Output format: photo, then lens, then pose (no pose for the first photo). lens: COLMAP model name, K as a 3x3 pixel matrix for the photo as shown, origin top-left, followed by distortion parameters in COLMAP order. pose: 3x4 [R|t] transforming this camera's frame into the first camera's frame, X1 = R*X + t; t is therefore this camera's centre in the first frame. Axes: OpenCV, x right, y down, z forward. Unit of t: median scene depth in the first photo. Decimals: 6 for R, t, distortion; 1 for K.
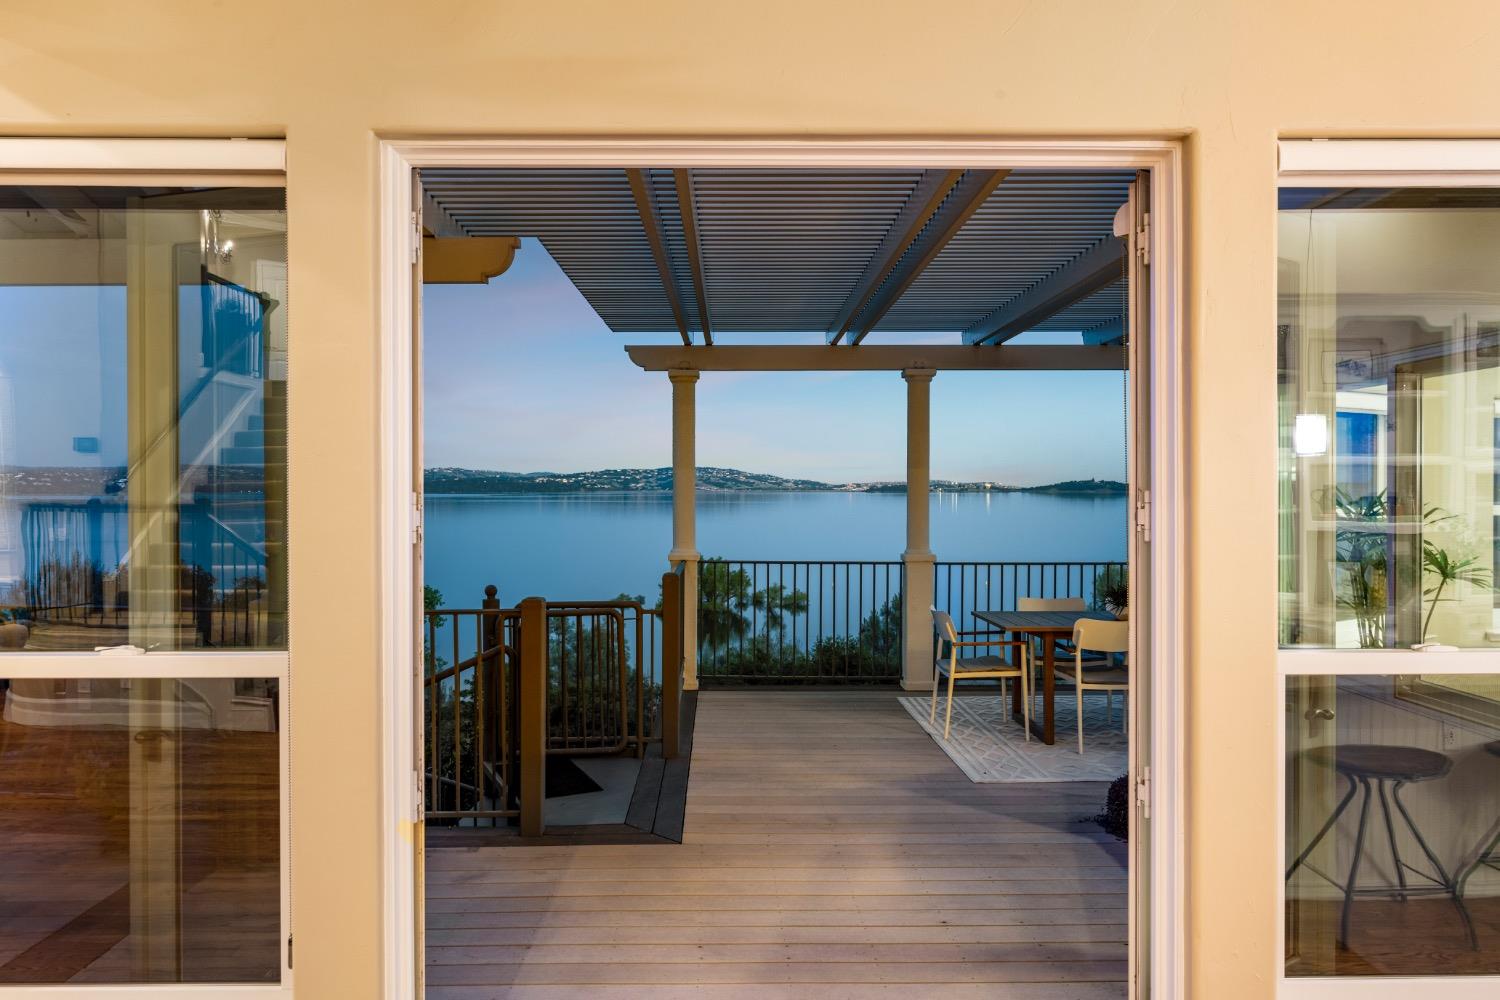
lens RADIAL K [[1024.3, 0, 750.0], [0, 1024.3, 500.0], [0, 0, 1]] dist [-0.007678, -0.000625]
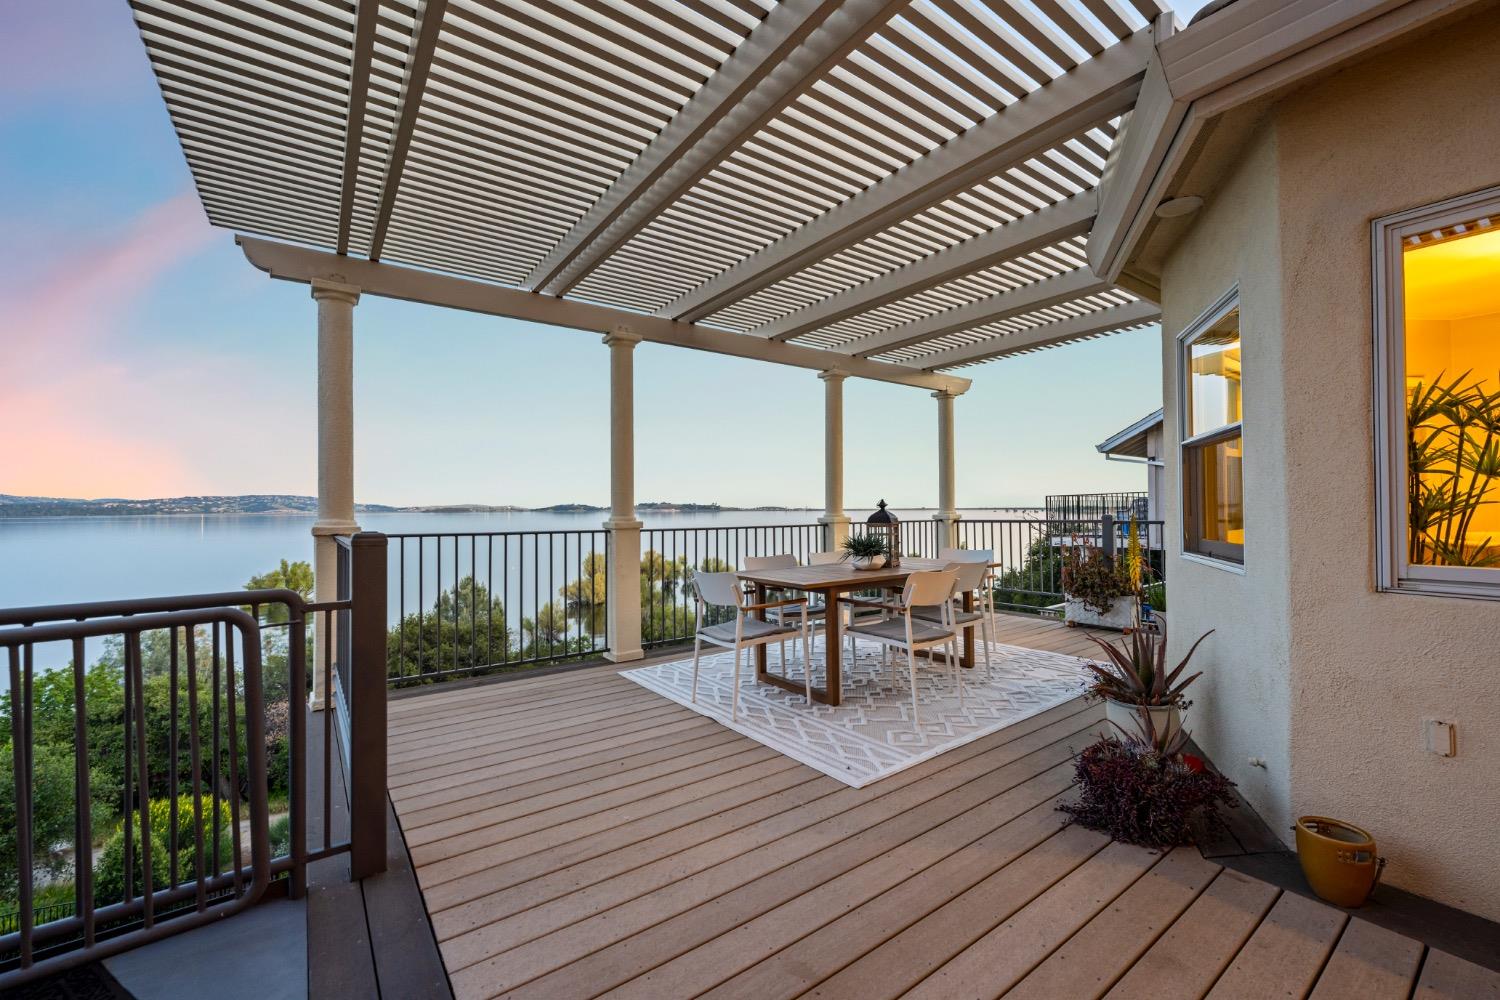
lens RADIAL K [[602.9, 0, 750.0], [0, 602.9, 500.0], [0, 0, 1]] dist [-0.001721, 0.000324]
pose [[0.817570, 0.000741, 0.575829, -0.070391], [0.015221, 0.999622, -0.022898, 0.047399], [-0.575629, 0.027486, 0.817249, 0.453180]]
